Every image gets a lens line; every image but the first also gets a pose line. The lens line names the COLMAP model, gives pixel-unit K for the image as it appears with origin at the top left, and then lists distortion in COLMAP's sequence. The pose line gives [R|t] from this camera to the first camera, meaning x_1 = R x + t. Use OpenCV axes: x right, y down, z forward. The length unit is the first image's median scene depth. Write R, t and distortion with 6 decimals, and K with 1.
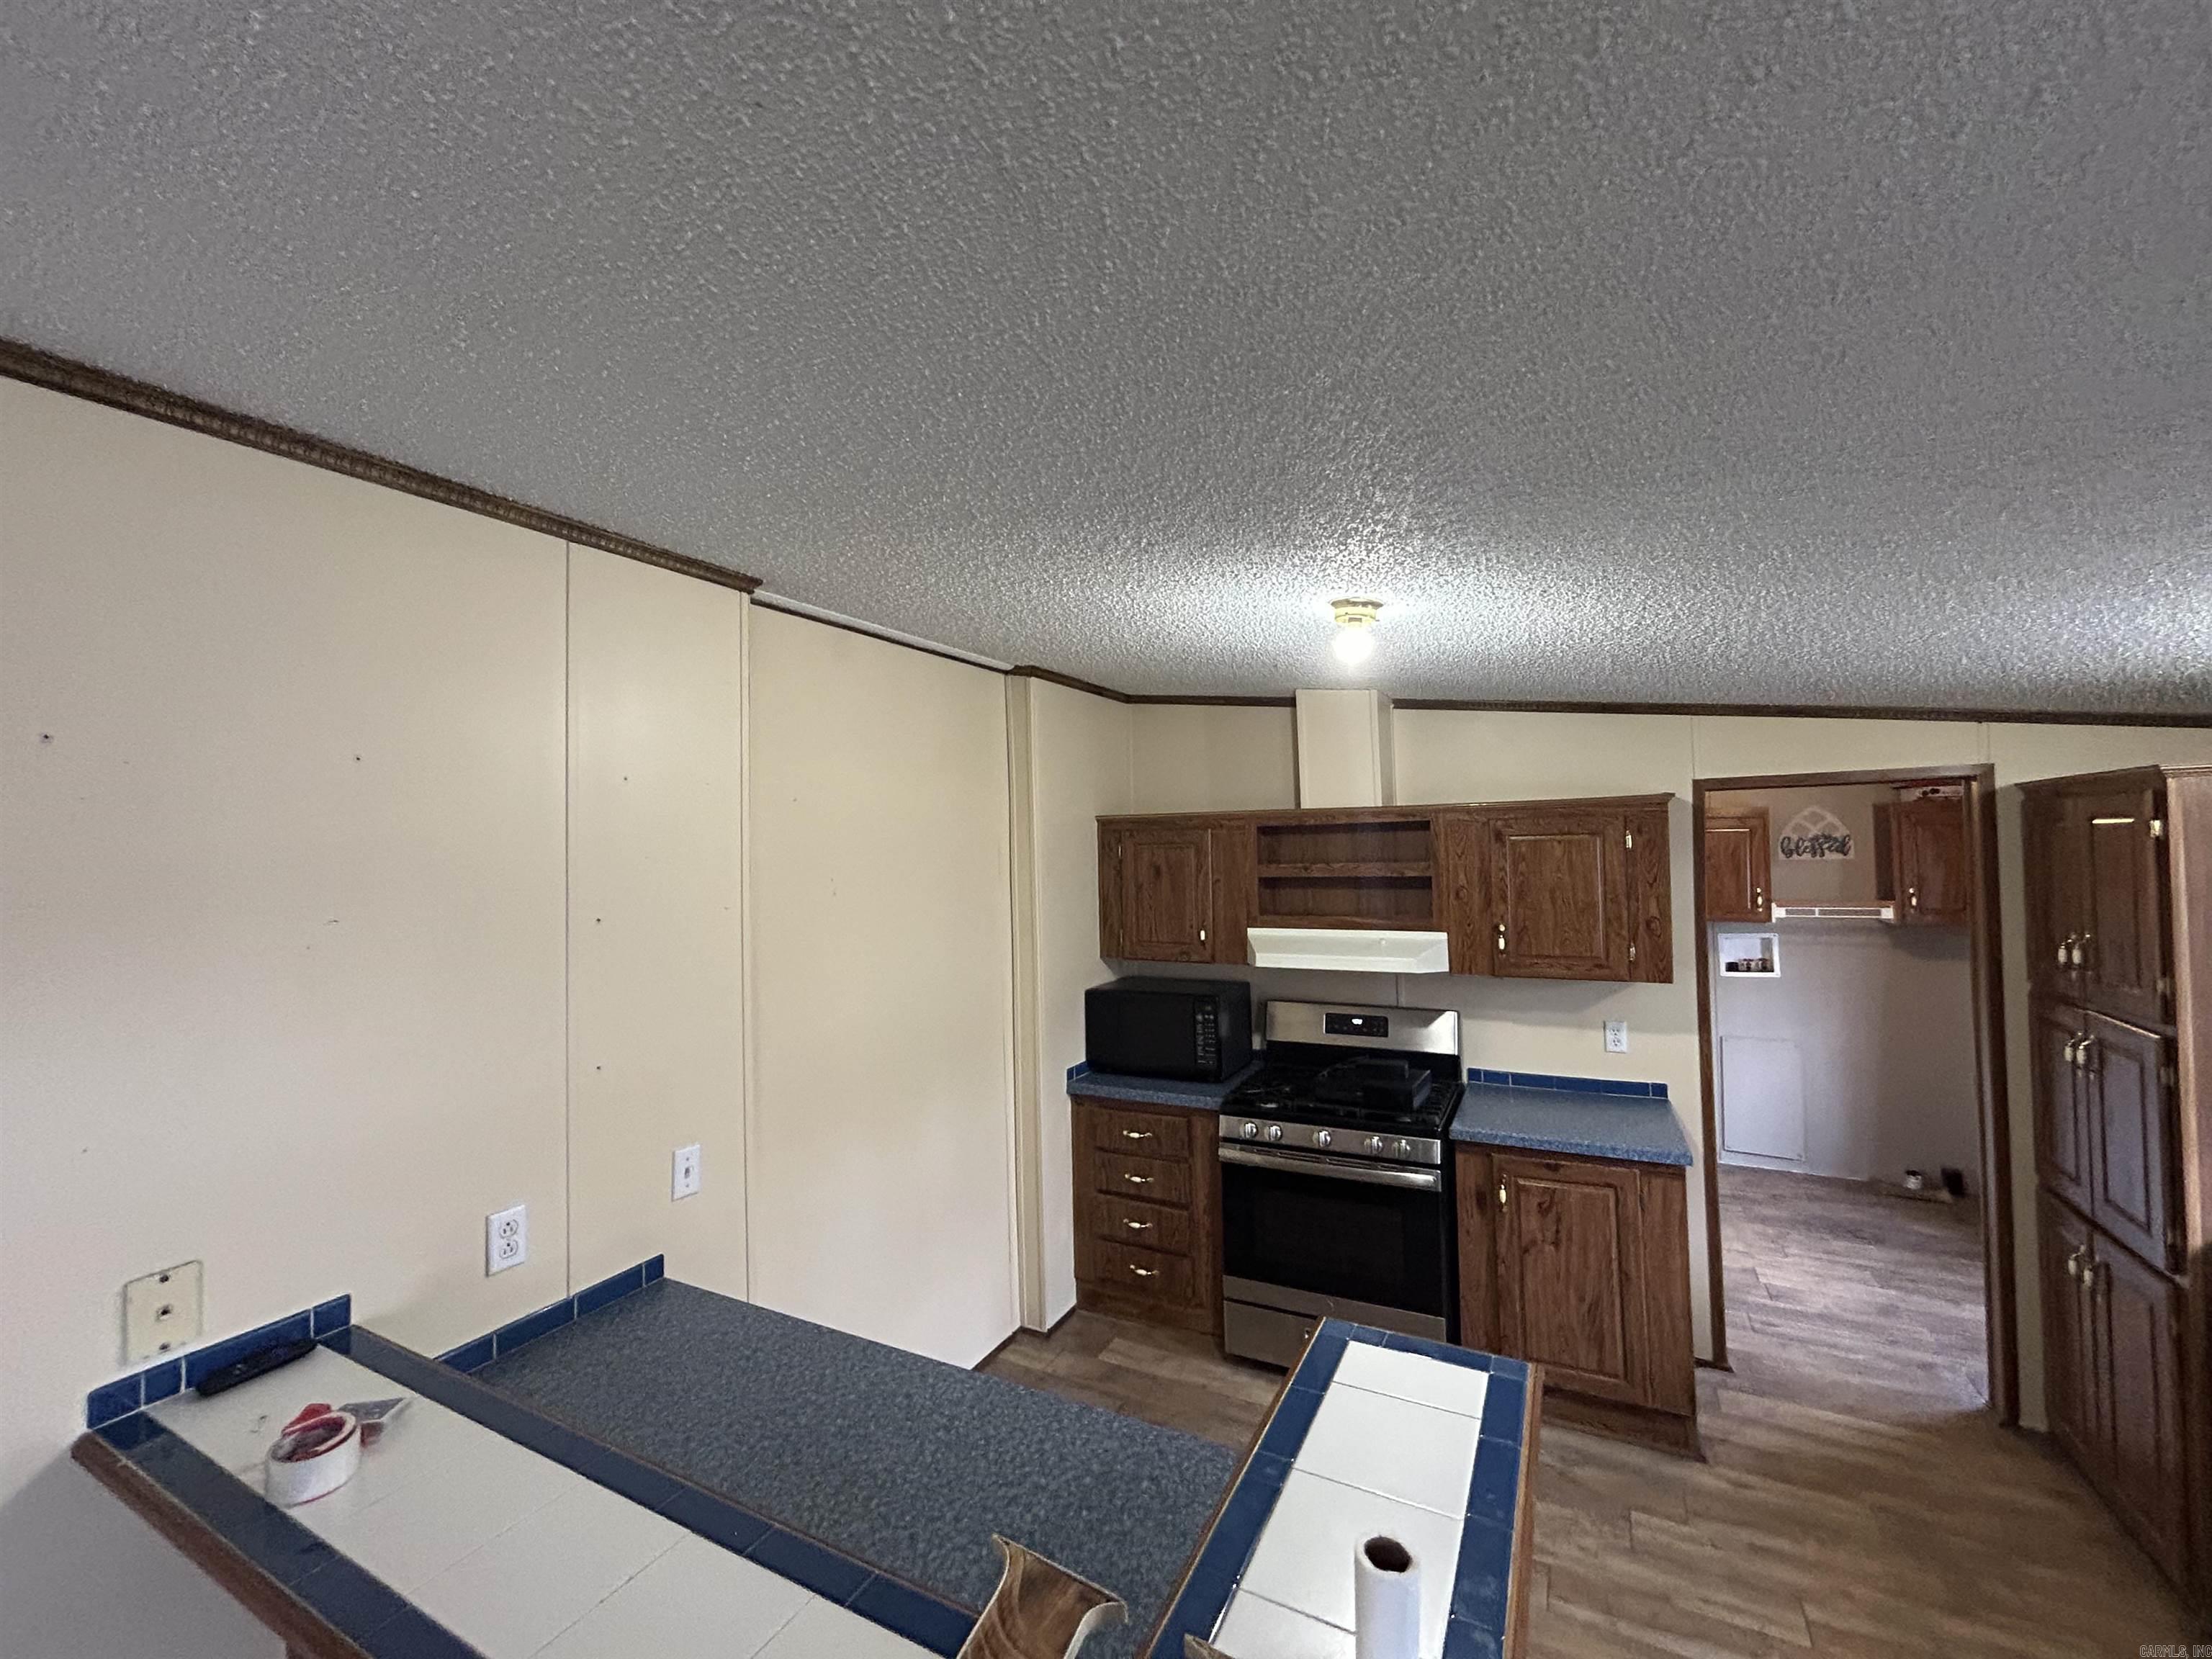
lens RADIAL K [[889.9, 0, 1112.0], [0, 889.9, 826.4], [0, 0, 1]] dist [0.008195, 0.000353]
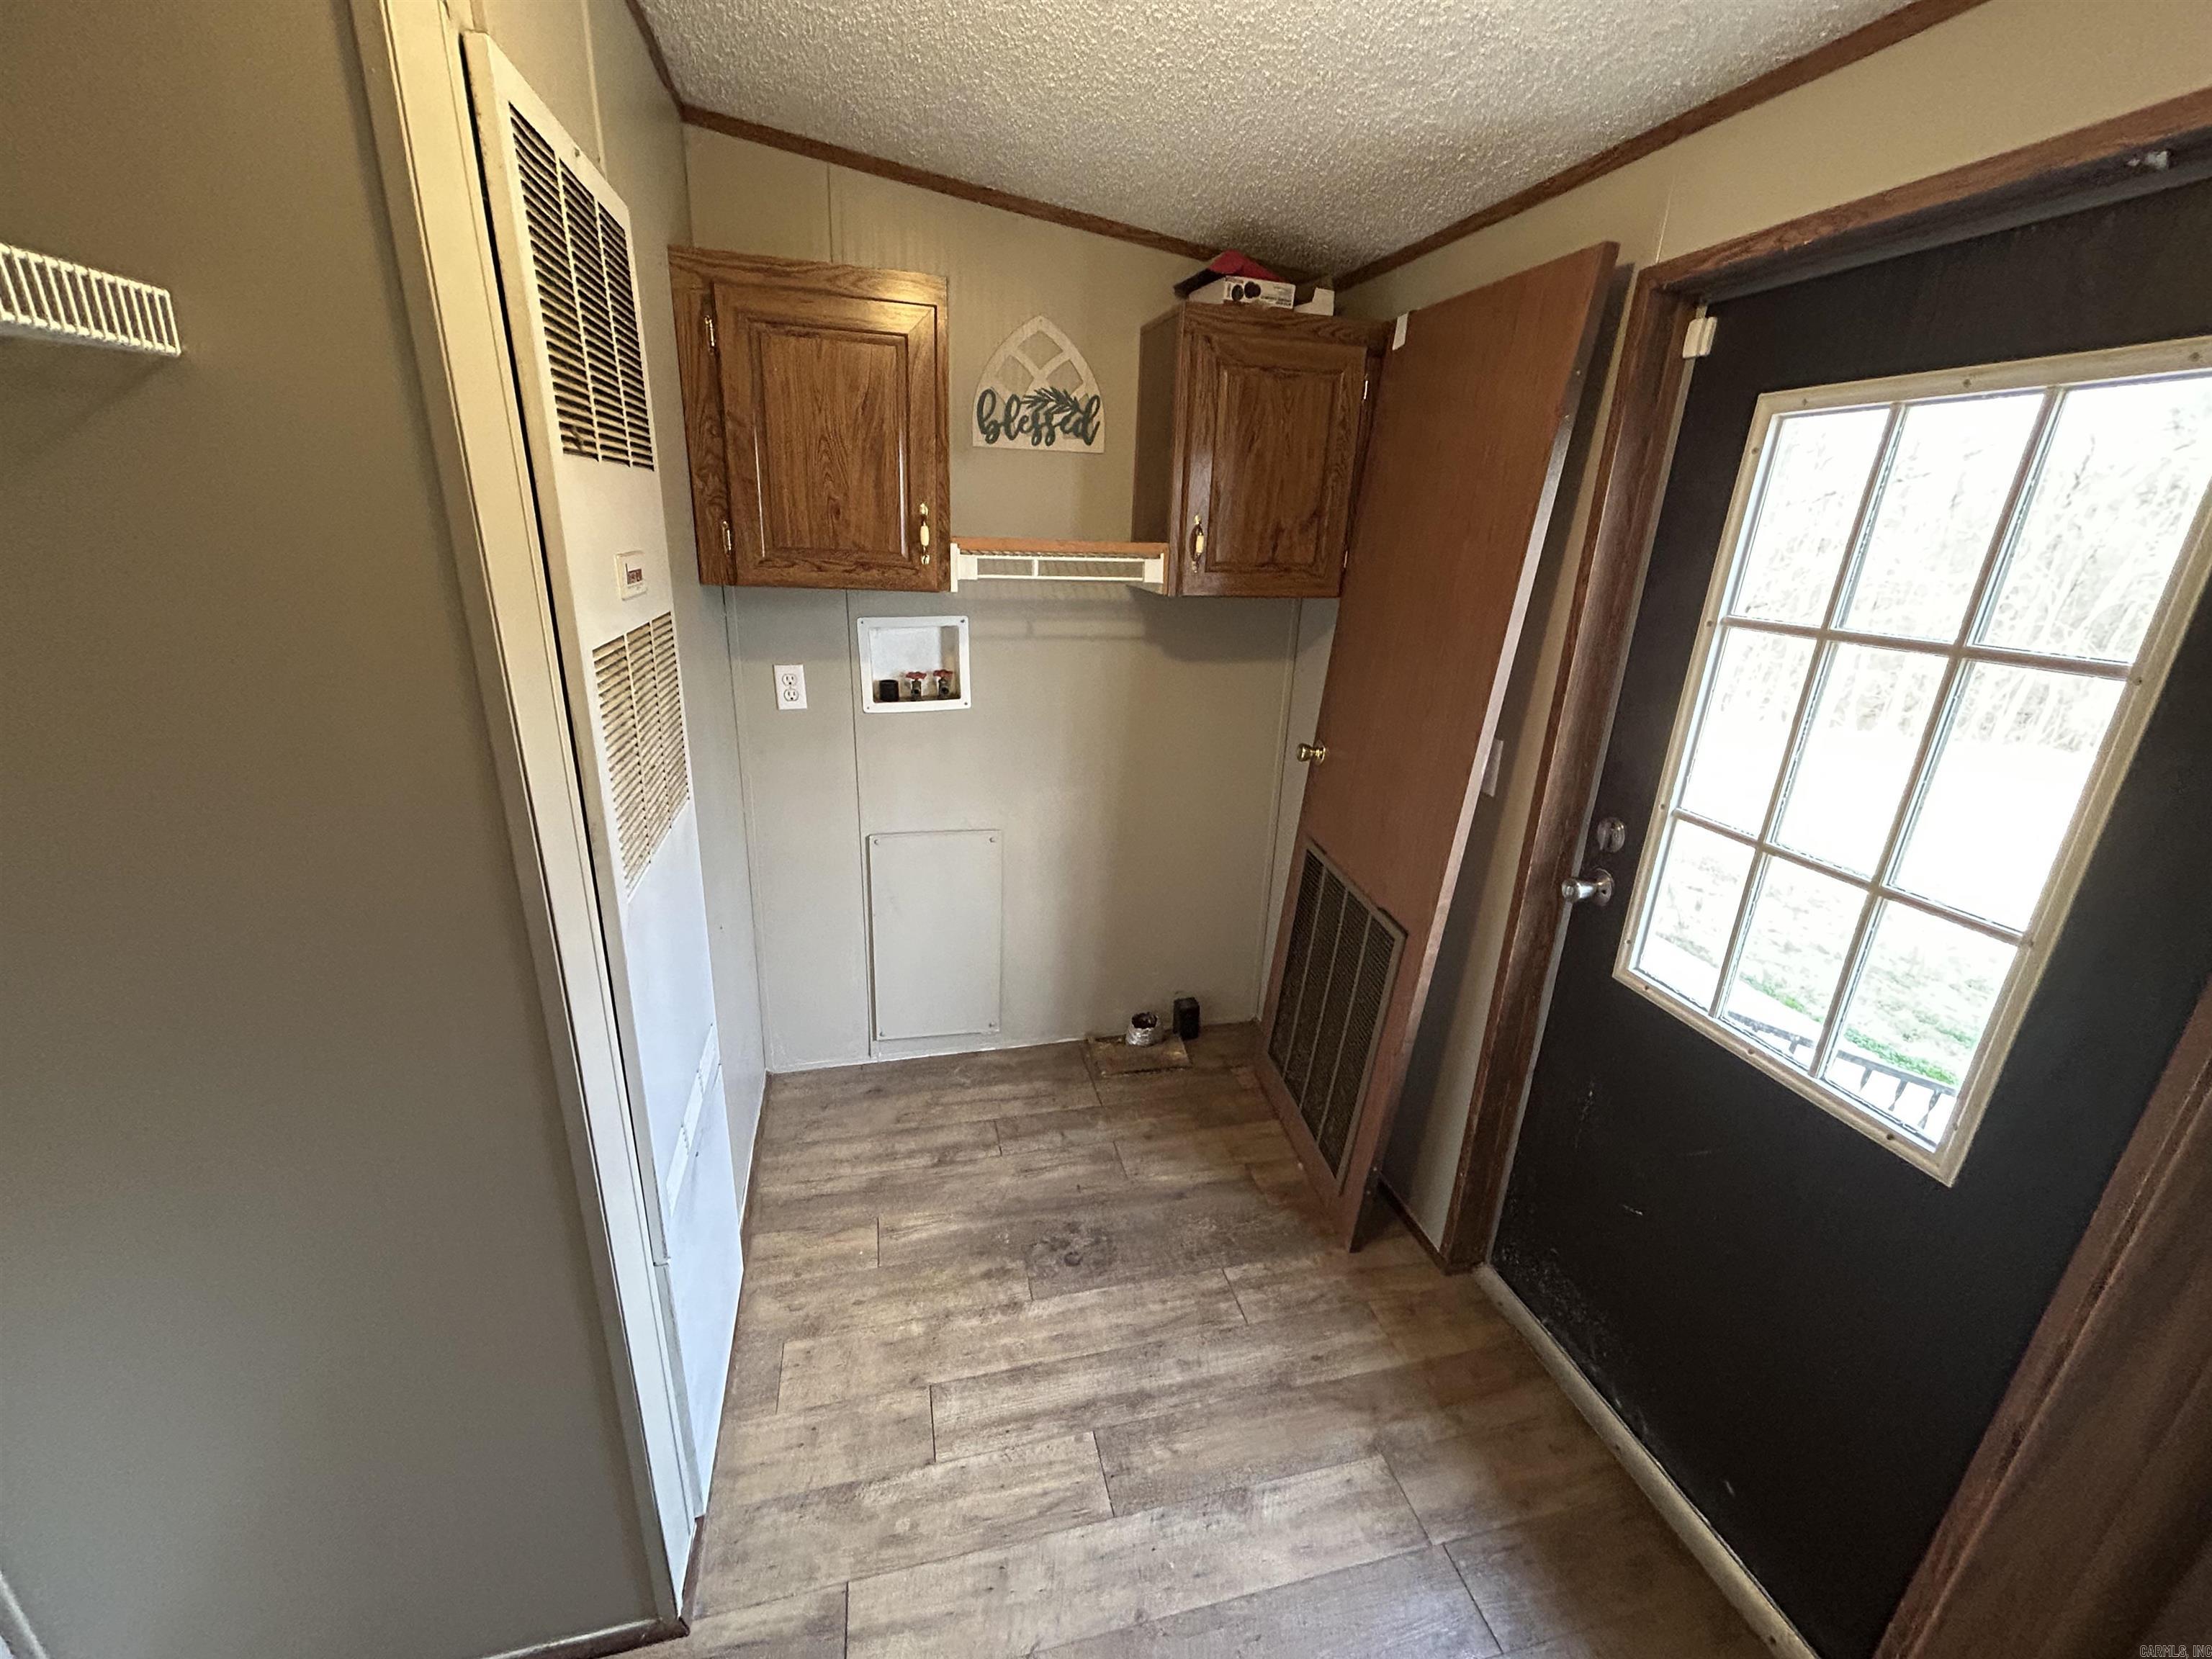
lens RADIAL K [[893.0, 0, 1103.7], [0, 893.0, 824.2], [0, 0, 1]] dist [0.001311, -0.000181]
pose [[0.738327, -0.166155, 0.653656, 0.499231], [-0.070253, 0.944960, 0.319555, 0.071660], [-0.670774, -0.281858, 0.686016, 0.633715]]
